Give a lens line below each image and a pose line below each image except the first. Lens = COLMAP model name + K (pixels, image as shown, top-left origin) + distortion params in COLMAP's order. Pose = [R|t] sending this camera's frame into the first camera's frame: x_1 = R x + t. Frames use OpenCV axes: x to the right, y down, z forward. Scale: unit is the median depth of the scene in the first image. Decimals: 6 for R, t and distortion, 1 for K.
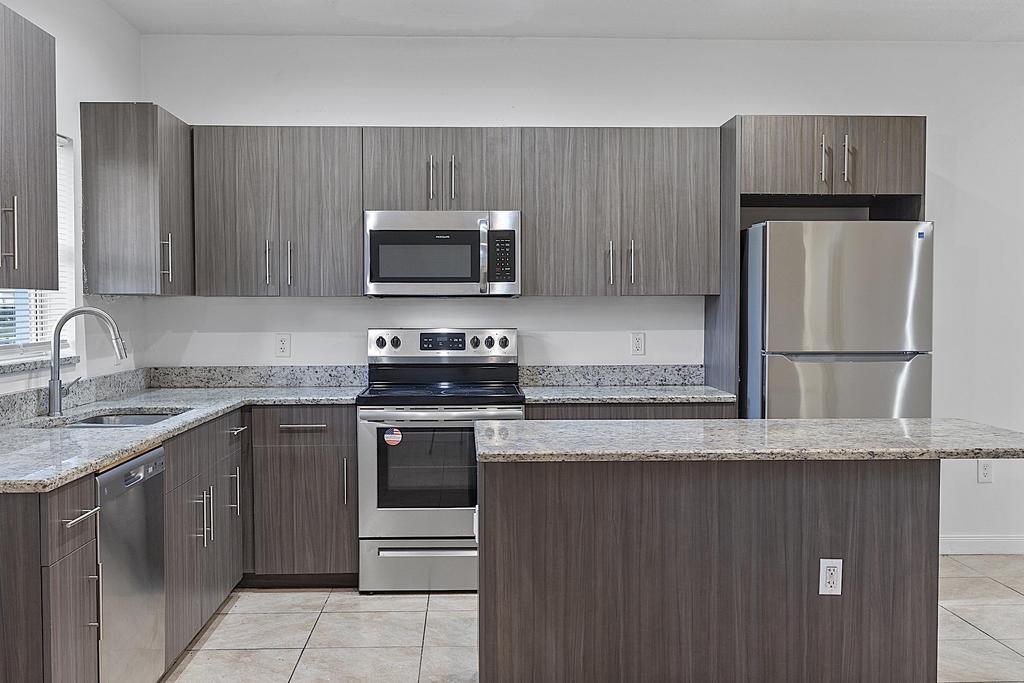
lens RADIAL K [[1022.8, 0, 512.0], [0, 1022.8, 341.5], [0, 0, 1]] dist [-0.002810, 0.001701]
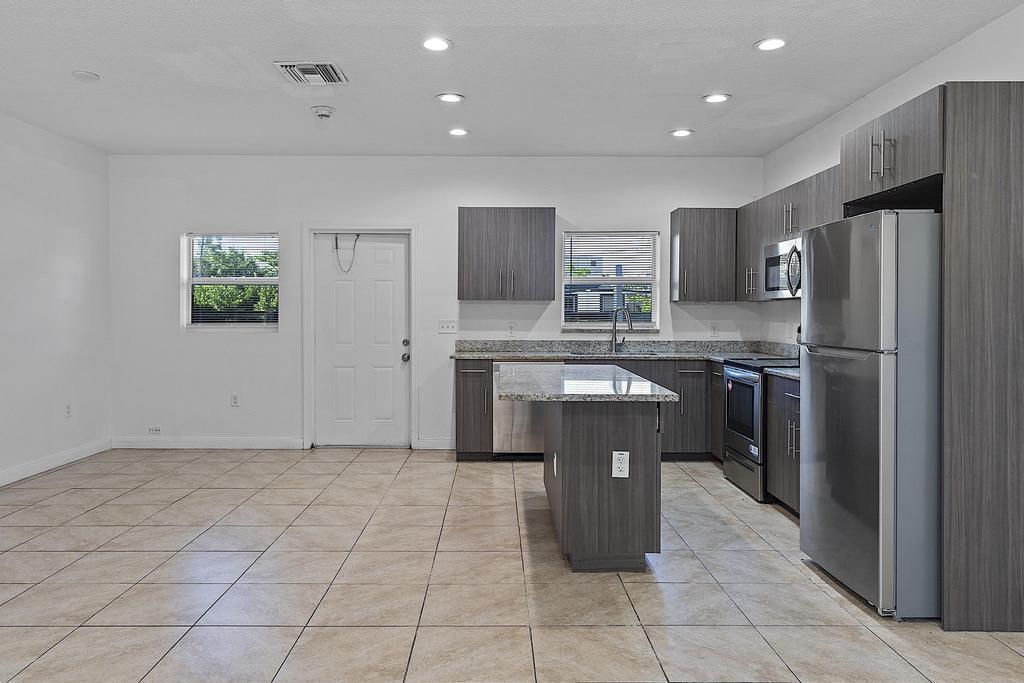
lens RADIAL K [[715.4, 0, 508.2], [0, 715.4, 318.2], [0, 0, 1]] dist [-0.000685, 0.002816]
pose [[-0.031531, 0.010429, -0.999448, 1.016322], [-0.035965, 0.999286, 0.011562, -0.014548], [0.998855, 0.036310, -0.031134, 0.650897]]
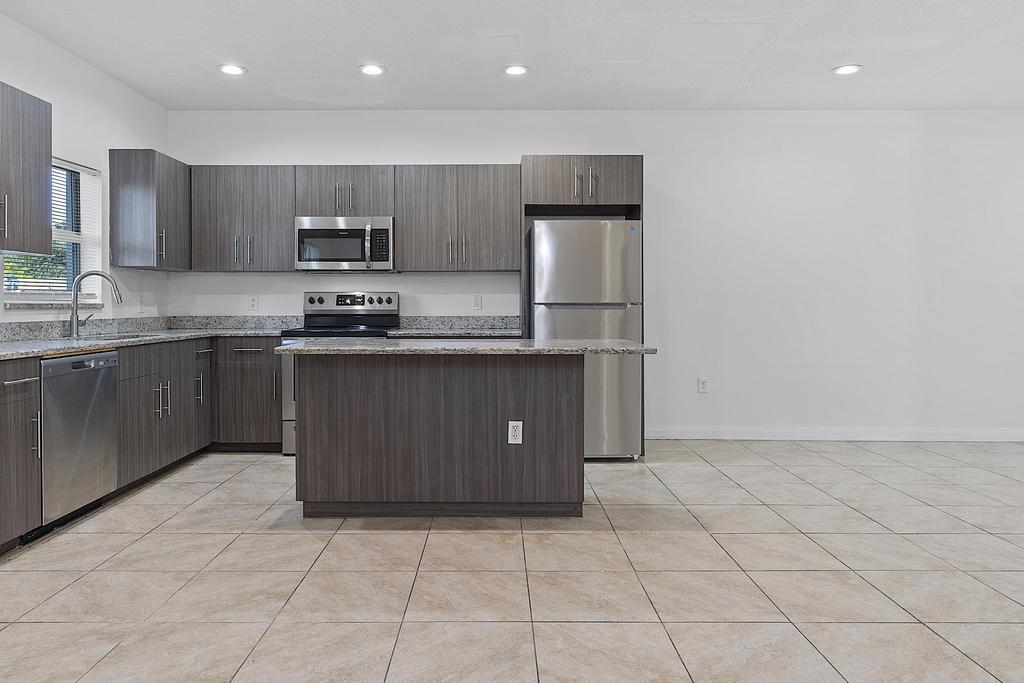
lens RADIAL K [[673.3, 0, 496.5], [0, 673.3, 309.6], [0, 0, 1]] dist [0.001784, -0.000493]
pose [[0.999063, 0.001202, -0.043254, 0.223055], [-0.002285, 0.999685, -0.025008, 0.043978], [0.043210, 0.025084, 0.998751, -0.038894]]
